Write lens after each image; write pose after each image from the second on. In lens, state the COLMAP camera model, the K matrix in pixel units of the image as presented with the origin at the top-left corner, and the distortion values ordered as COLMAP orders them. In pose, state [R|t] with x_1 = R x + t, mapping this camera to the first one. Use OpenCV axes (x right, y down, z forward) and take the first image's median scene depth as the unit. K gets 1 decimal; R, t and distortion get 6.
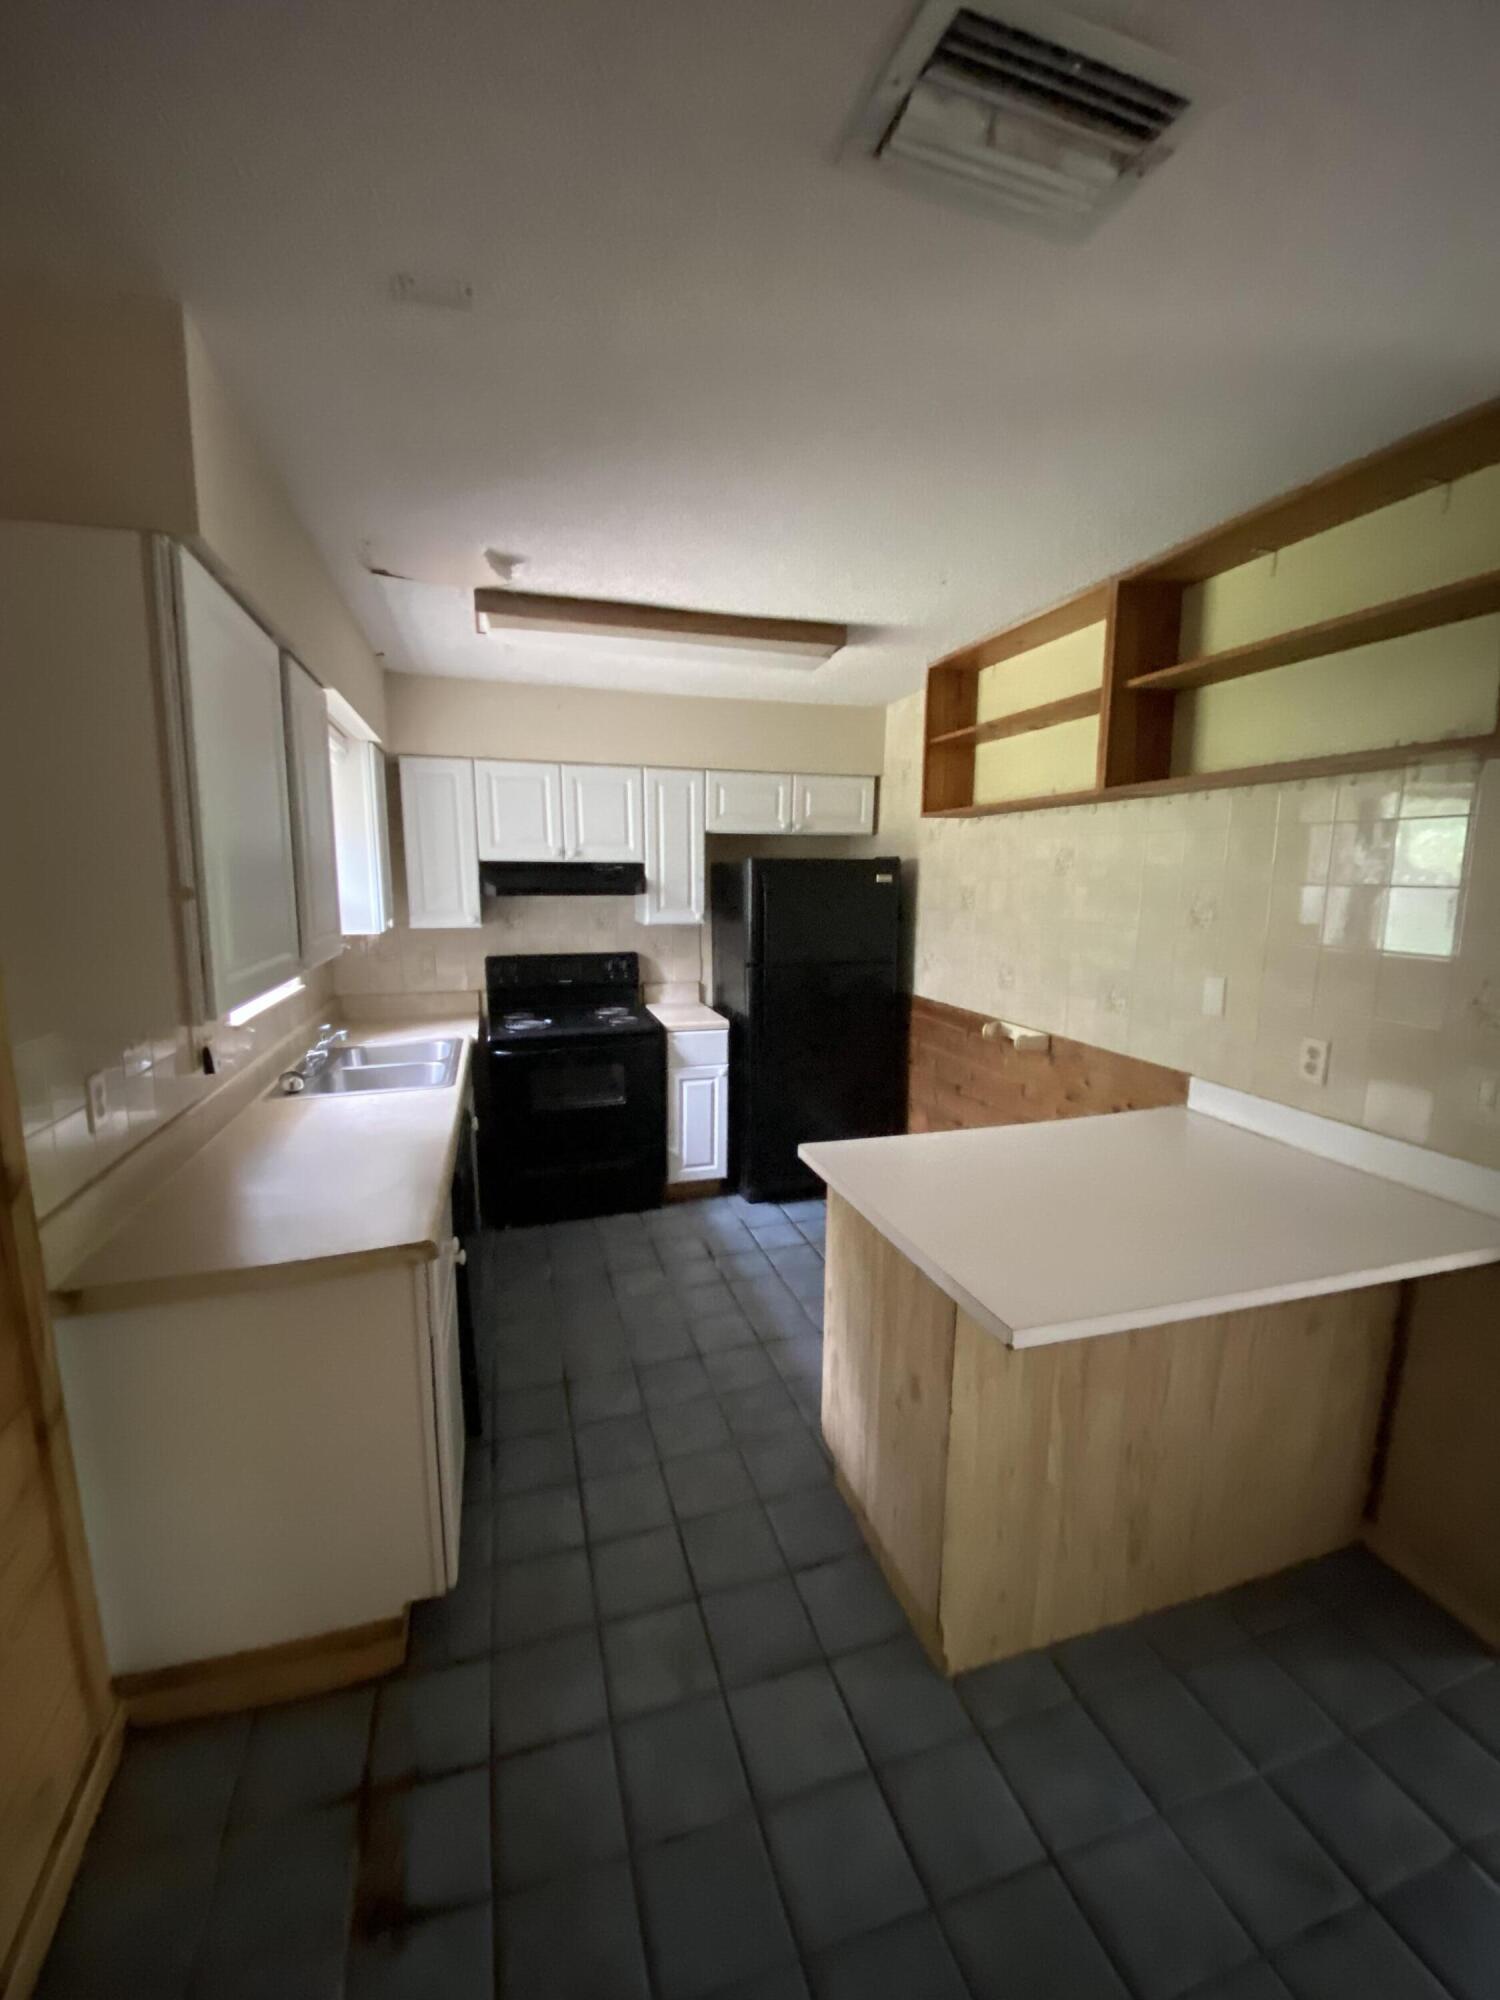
lens RADIAL K [[812.3, 0, 750.4], [0, 812.3, 992.3], [0, 0, 1]] dist [0.008975, -0.014965]
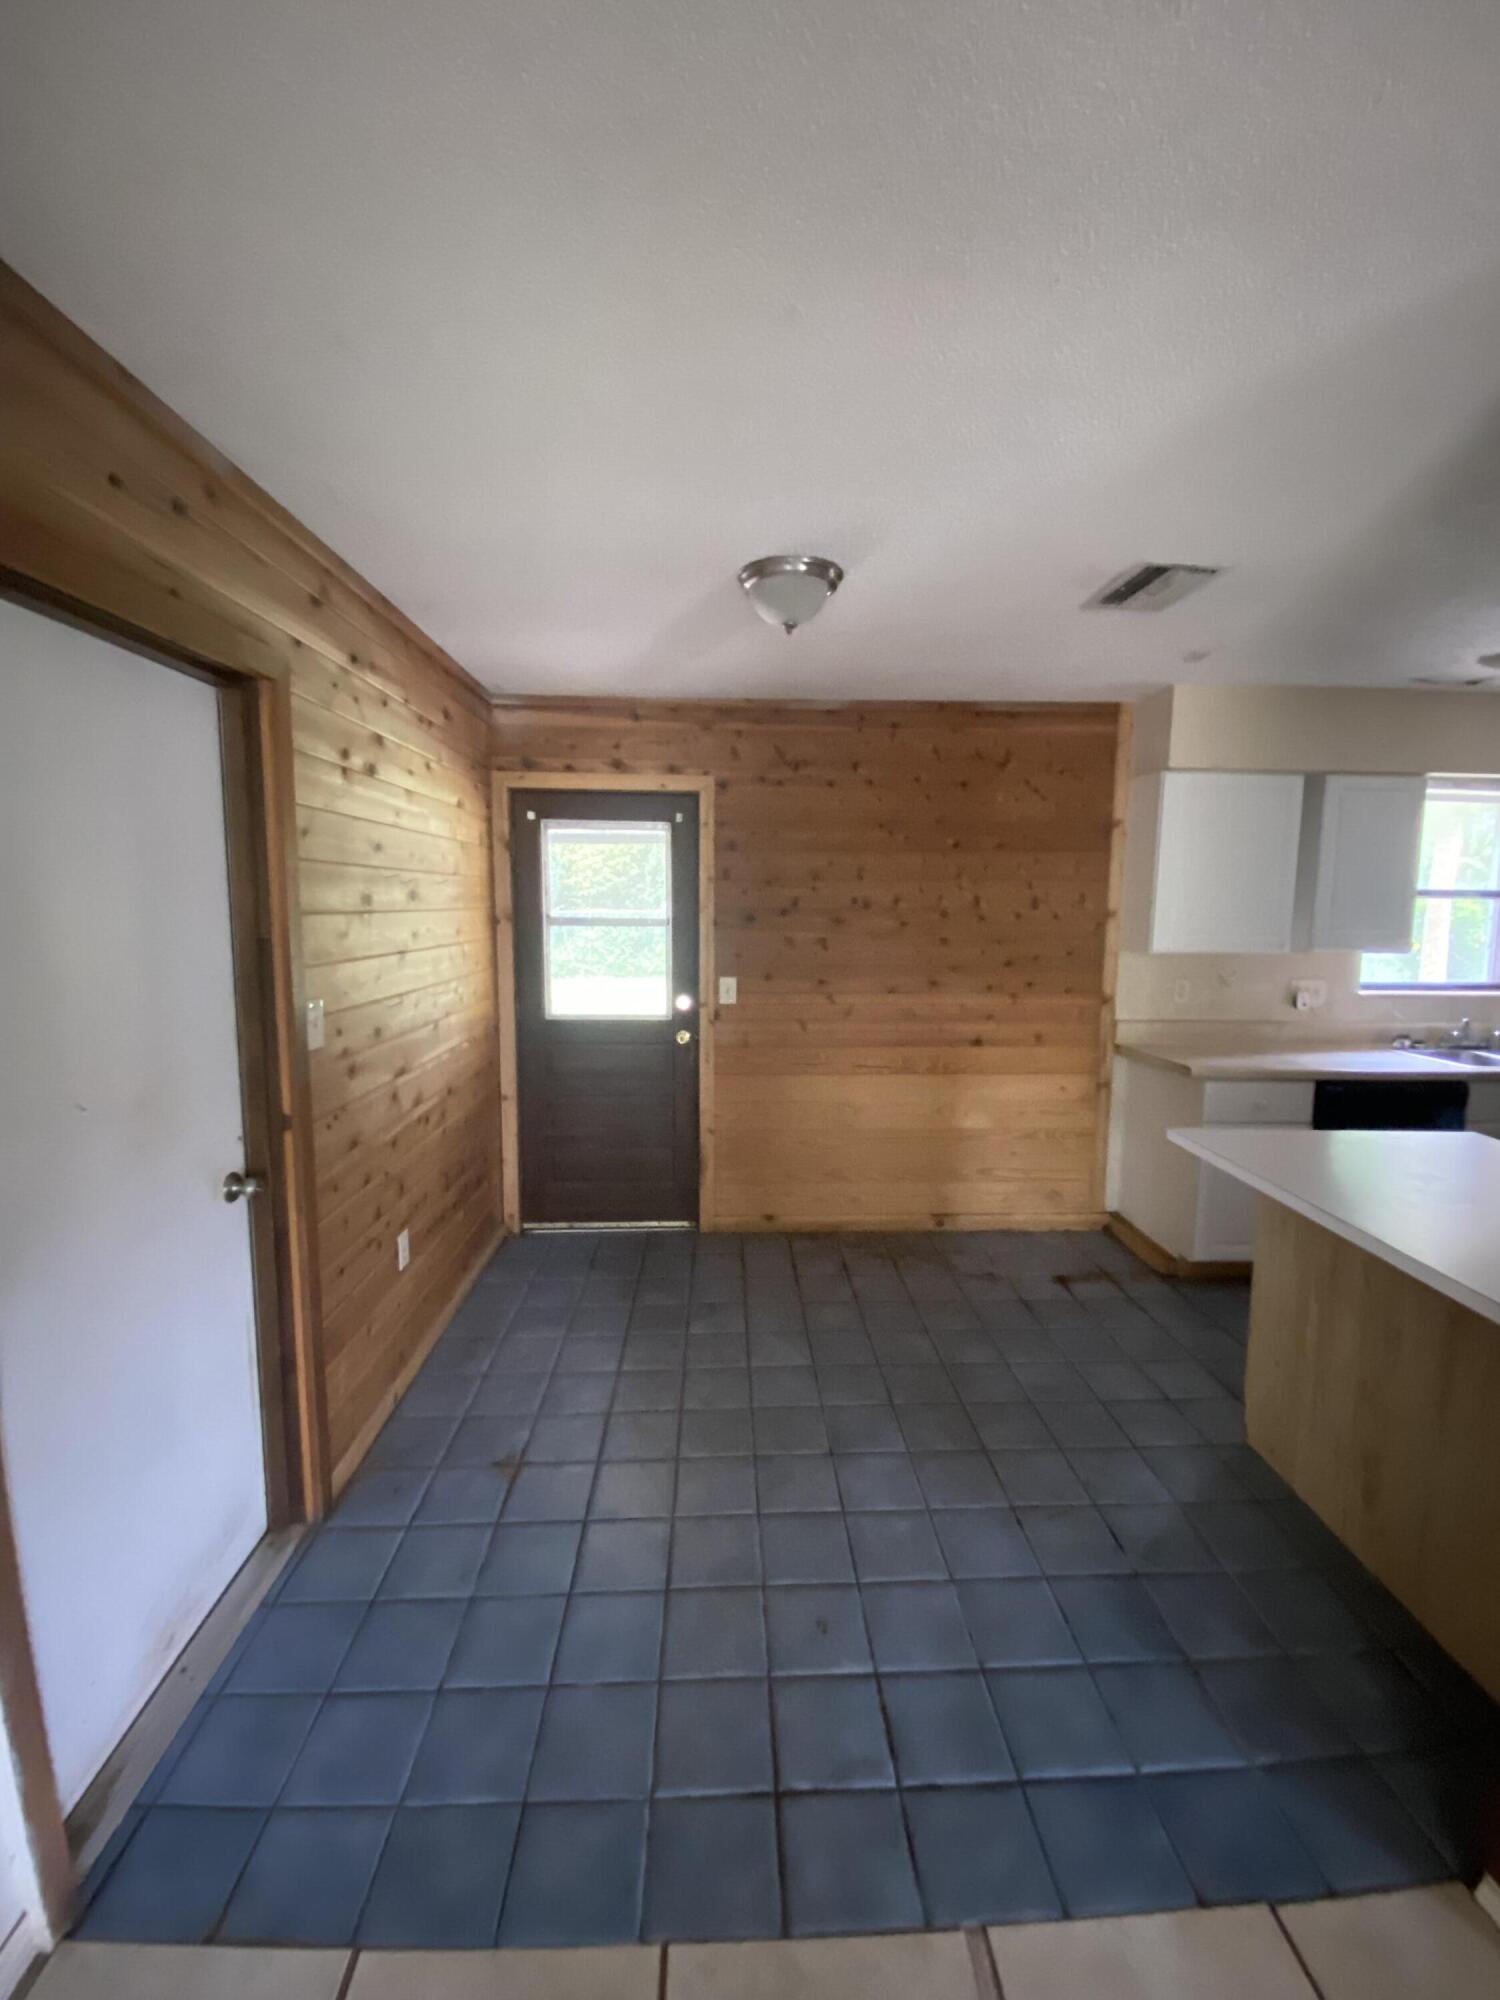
lens RADIAL K [[812.3, 0, 758.2], [0, 812.3, 1000.5], [0, 0, 1]] dist [0.008975, -0.014965]
pose [[-0.249822, 0.106091, -0.962462, 0.779820], [-0.147316, 0.978244, 0.146069, -0.004613], [0.957020, 0.178277, -0.228758, 0.155941]]
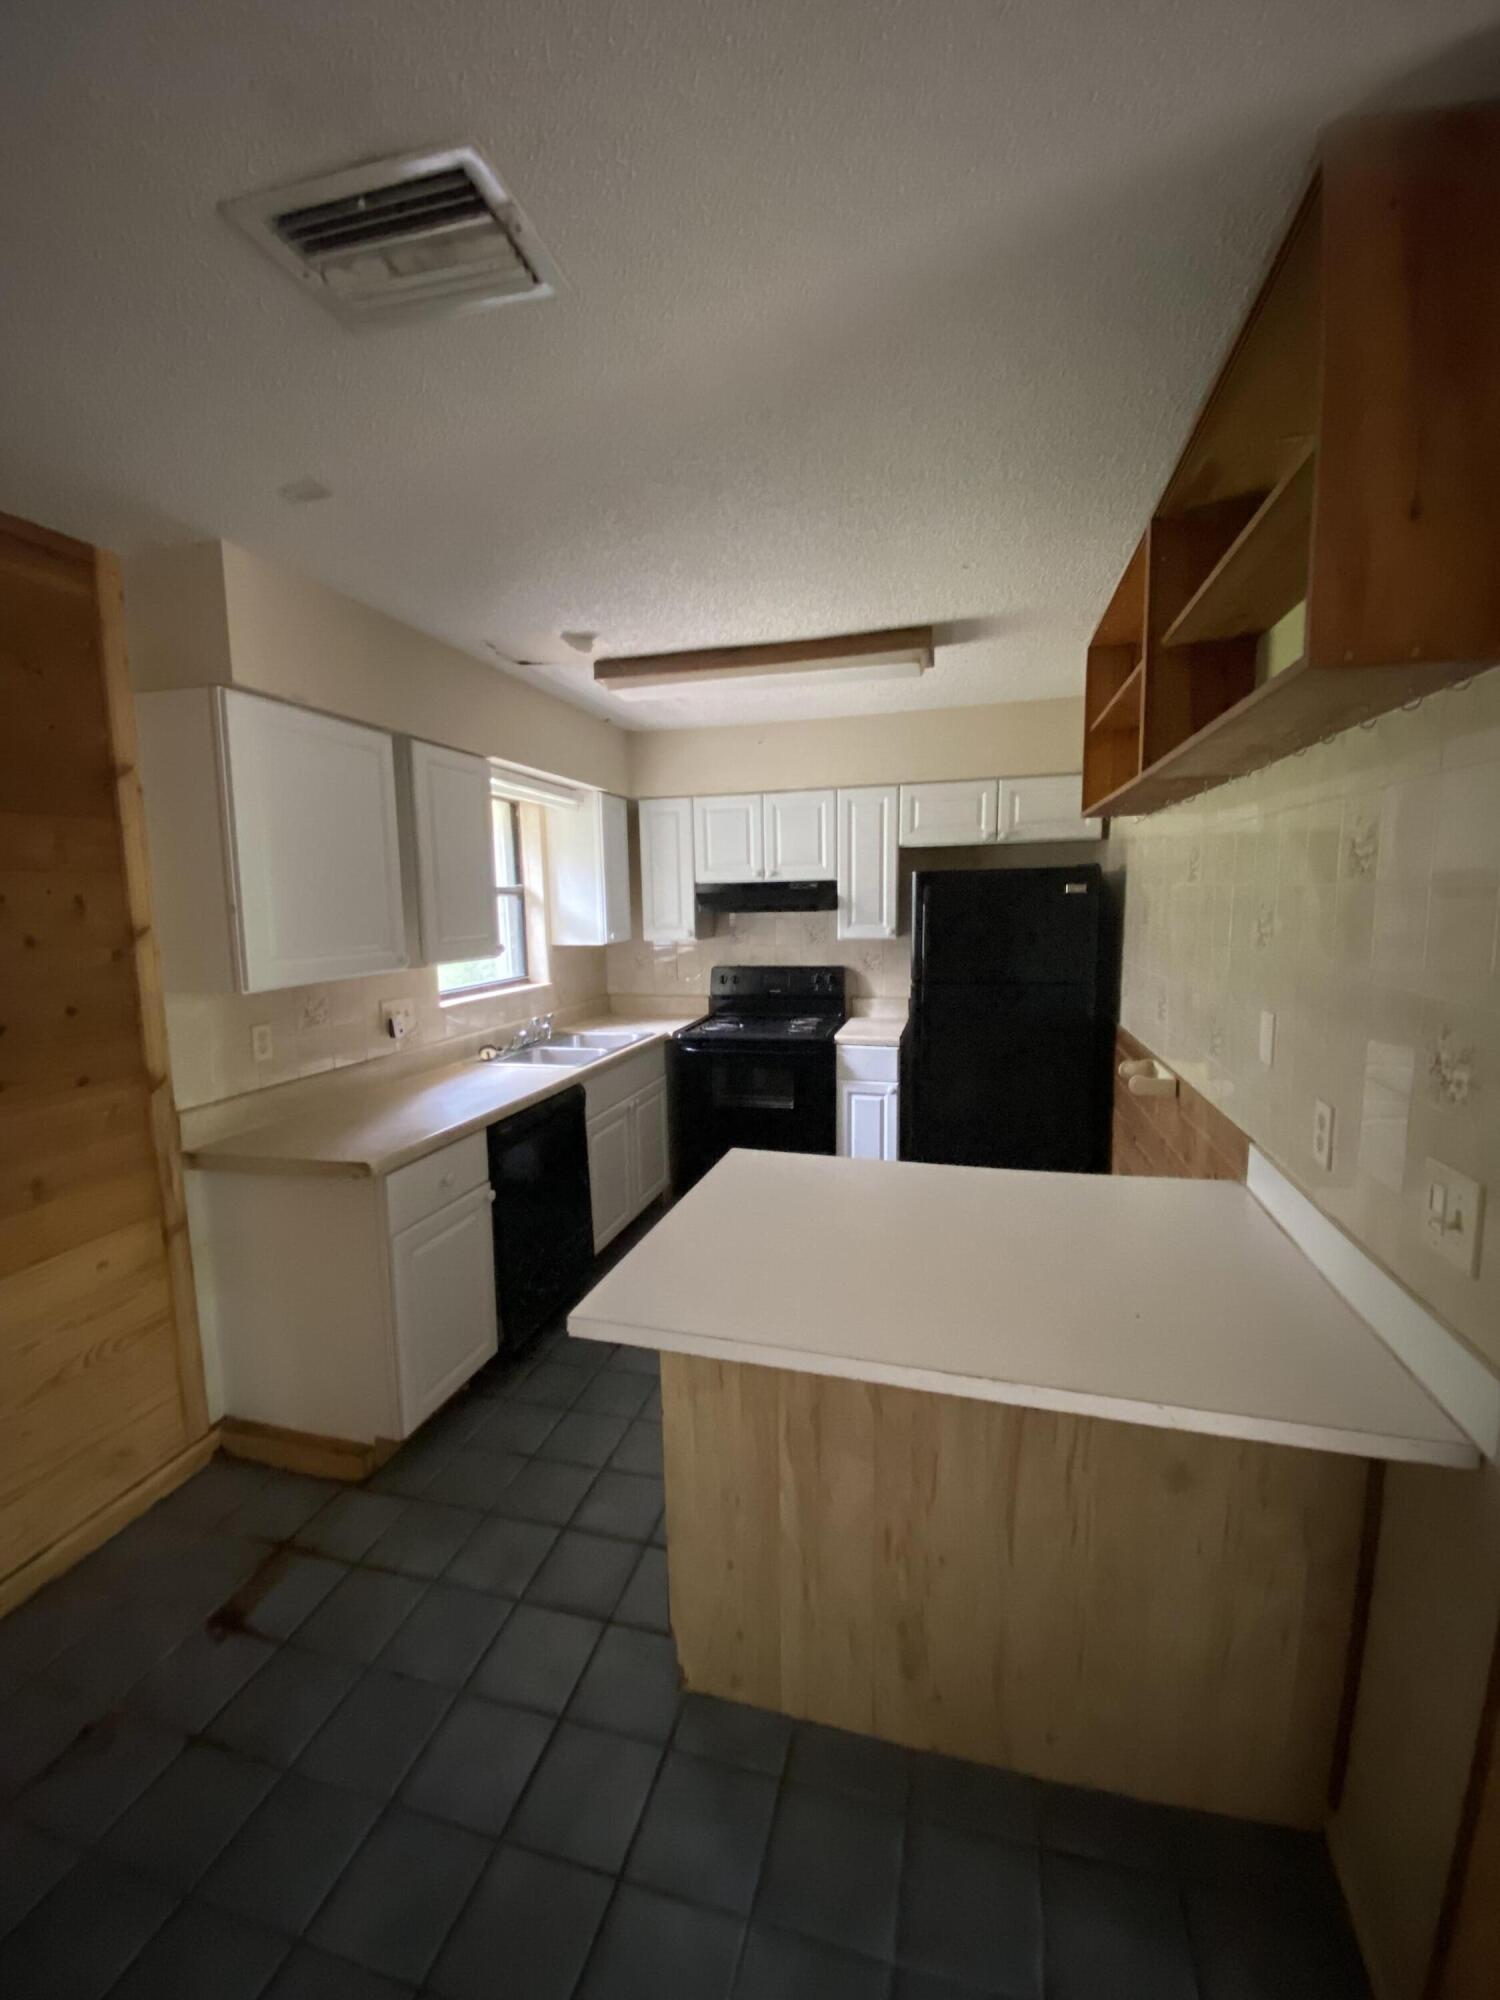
lens RADIAL K [[812.3, 0, 755.5], [0, 812.3, 992.5], [0, 0, 1]] dist [0.008975, -0.014965]
pose [[0.845219, 0.041085, -0.532838, 0.358157], [-0.053184, 0.998558, -0.007369, -0.002924], [0.531767, 0.034567, 0.846185, 0.076364]]
